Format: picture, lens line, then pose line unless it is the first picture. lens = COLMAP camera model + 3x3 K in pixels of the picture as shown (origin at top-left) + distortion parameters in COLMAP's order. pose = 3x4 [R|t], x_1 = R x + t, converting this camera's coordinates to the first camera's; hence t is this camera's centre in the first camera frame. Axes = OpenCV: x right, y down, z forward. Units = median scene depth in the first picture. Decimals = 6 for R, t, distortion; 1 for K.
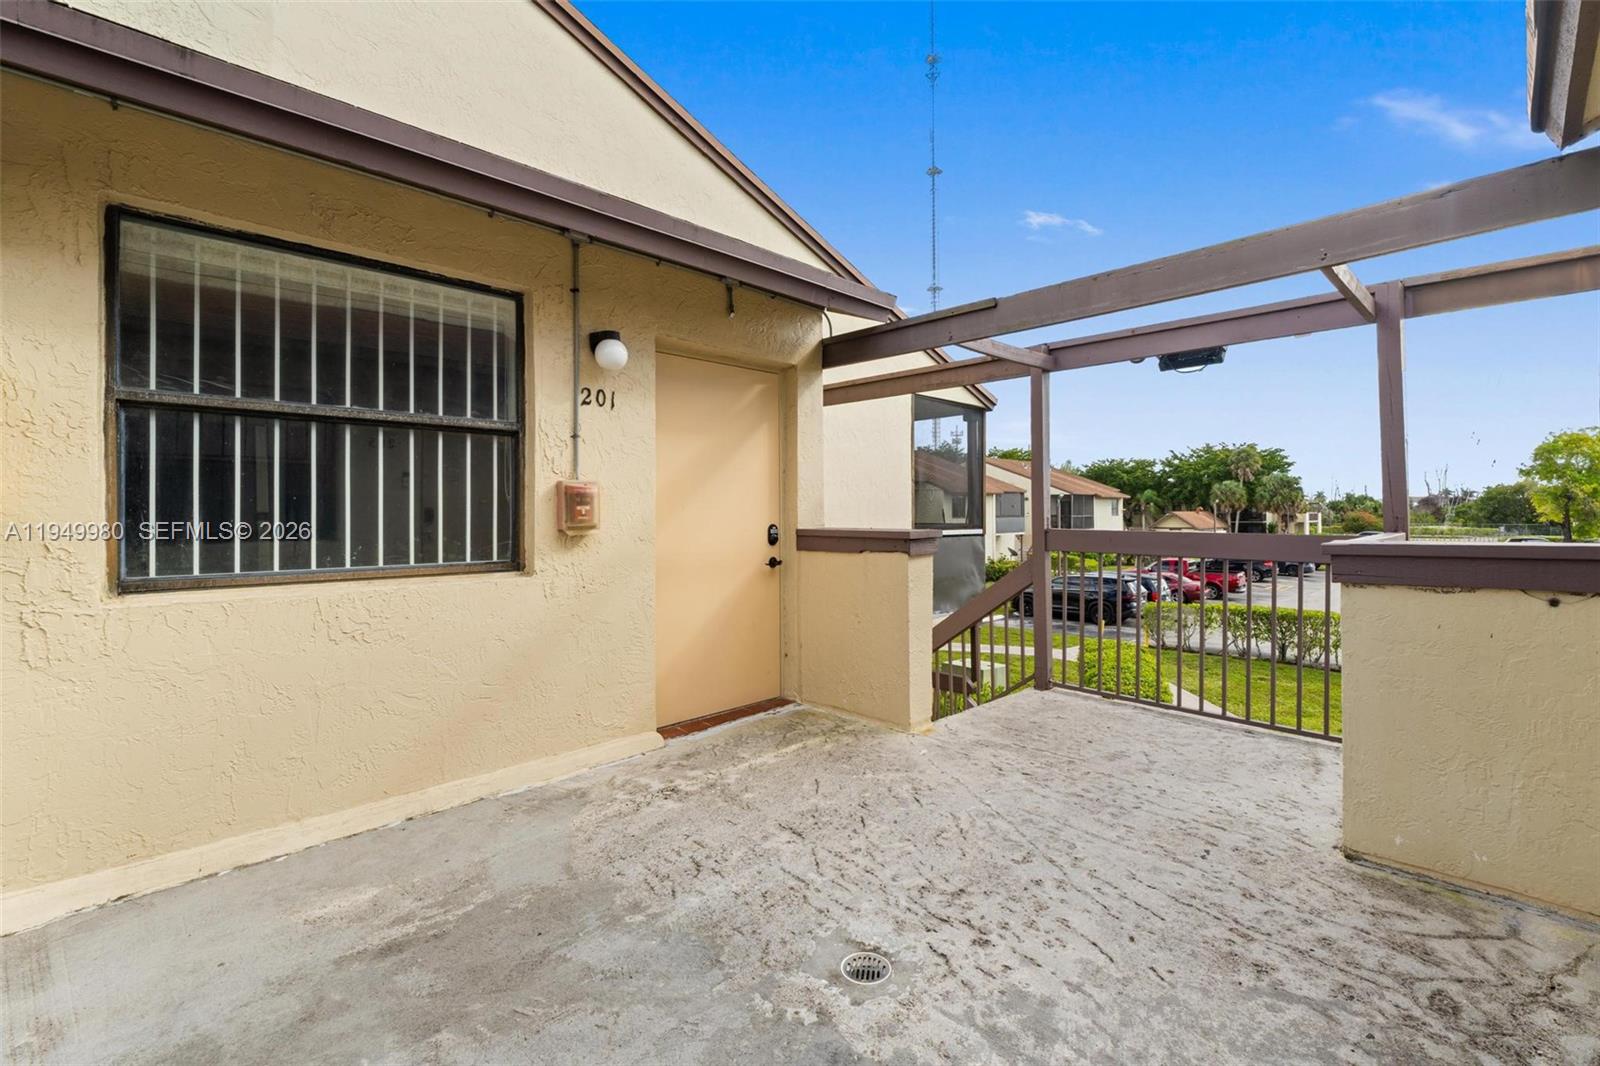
lens RADIAL K [[691.5, 0, 820.0], [0, 691.5, 514.5], [0, 0, 1]] dist [-0.006782, 0.000550]
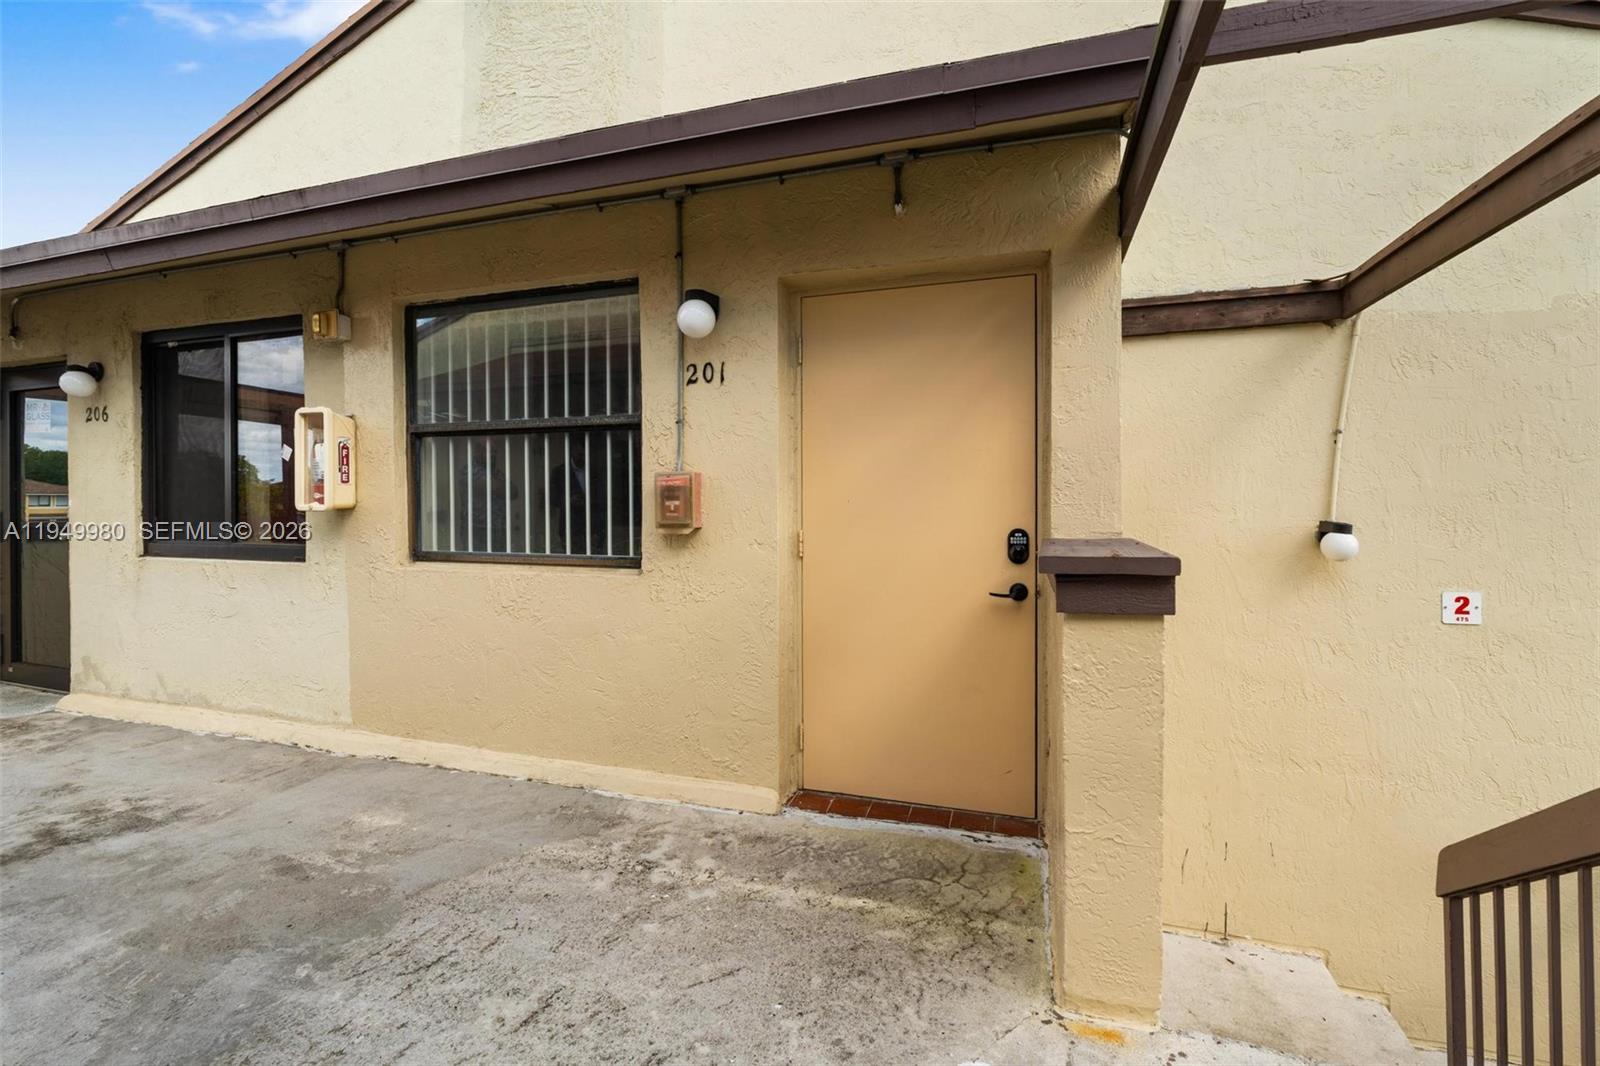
lens RADIAL K [[691.5, 0, 820.0], [0, 691.5, 514.5], [0, 0, 1]] dist [-0.006782, 0.000550]
pose [[0.451360, 0.016756, -0.892185, 0.540531], [-0.002954, 0.999846, 0.017283, -0.011201], [0.892337, -0.005165, 0.451340, 0.800180]]
